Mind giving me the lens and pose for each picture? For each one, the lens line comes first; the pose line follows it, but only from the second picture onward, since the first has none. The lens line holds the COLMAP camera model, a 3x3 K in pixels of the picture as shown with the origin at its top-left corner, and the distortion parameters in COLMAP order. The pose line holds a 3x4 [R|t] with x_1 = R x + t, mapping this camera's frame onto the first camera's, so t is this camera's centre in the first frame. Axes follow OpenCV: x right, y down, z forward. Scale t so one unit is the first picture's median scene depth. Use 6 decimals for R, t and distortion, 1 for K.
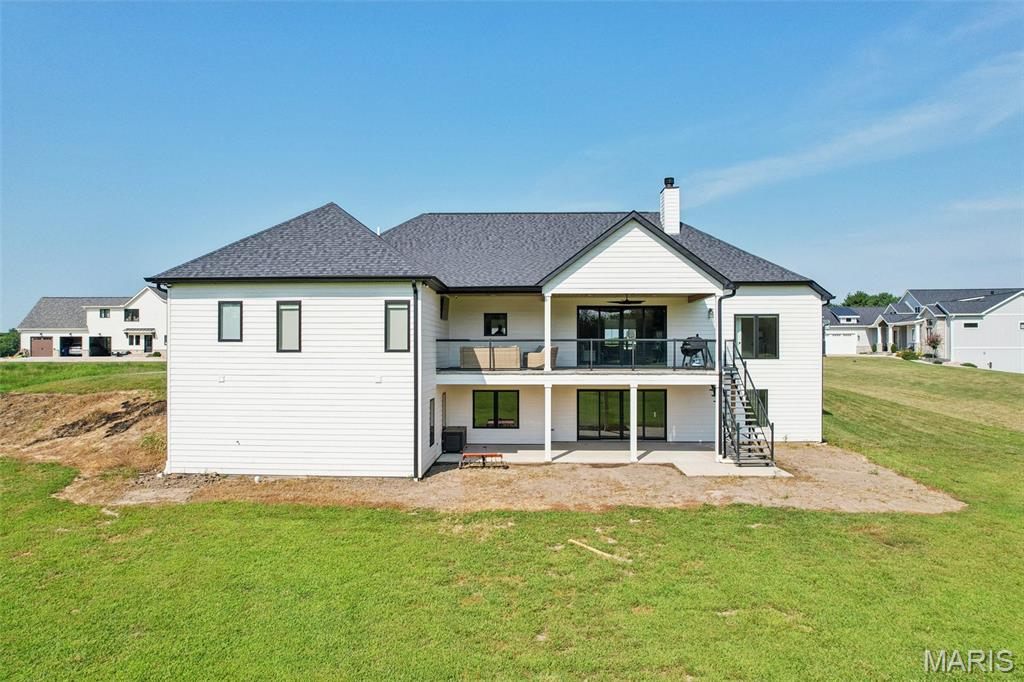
lens RADIAL K [[652.7, 0, 512.0], [0, 652.7, 341.0], [0, 0, 1]] dist [-0.070047, 0.061209]
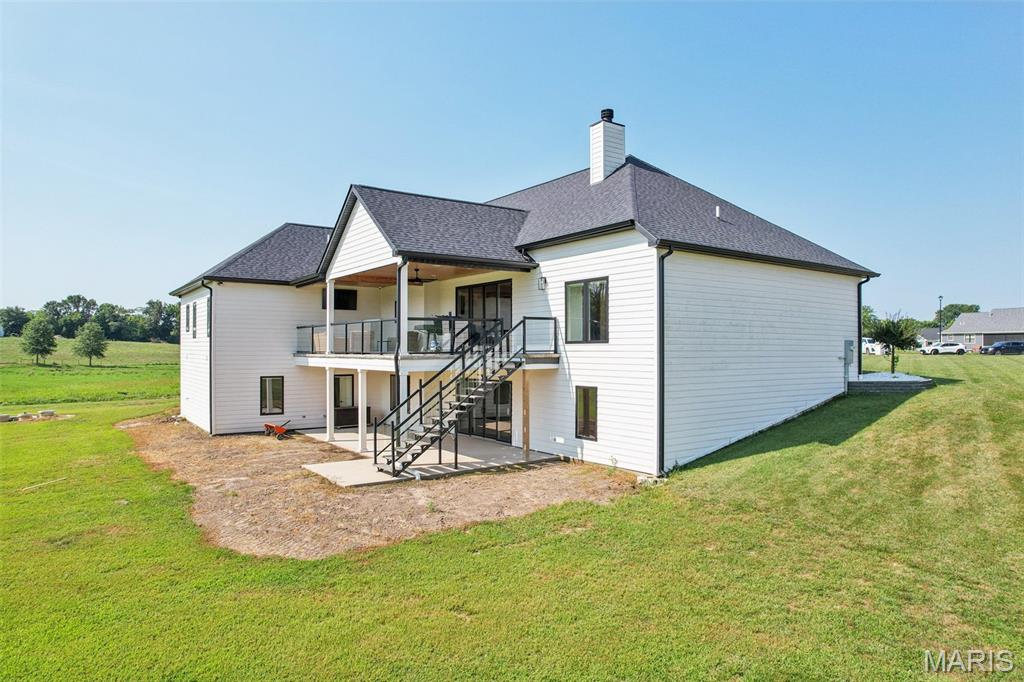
lens RADIAL K [[652.7, 0, 512.0], [0, 652.7, 341.0], [0, 0, 1]] dist [-0.070047, 0.061209]
pose [[0.623822, -0.010015, -0.781502, 0.884253], [0.013844, 0.999903, -0.001762, 0.025496], [0.781444, -0.009720, 0.623900, 0.496962]]
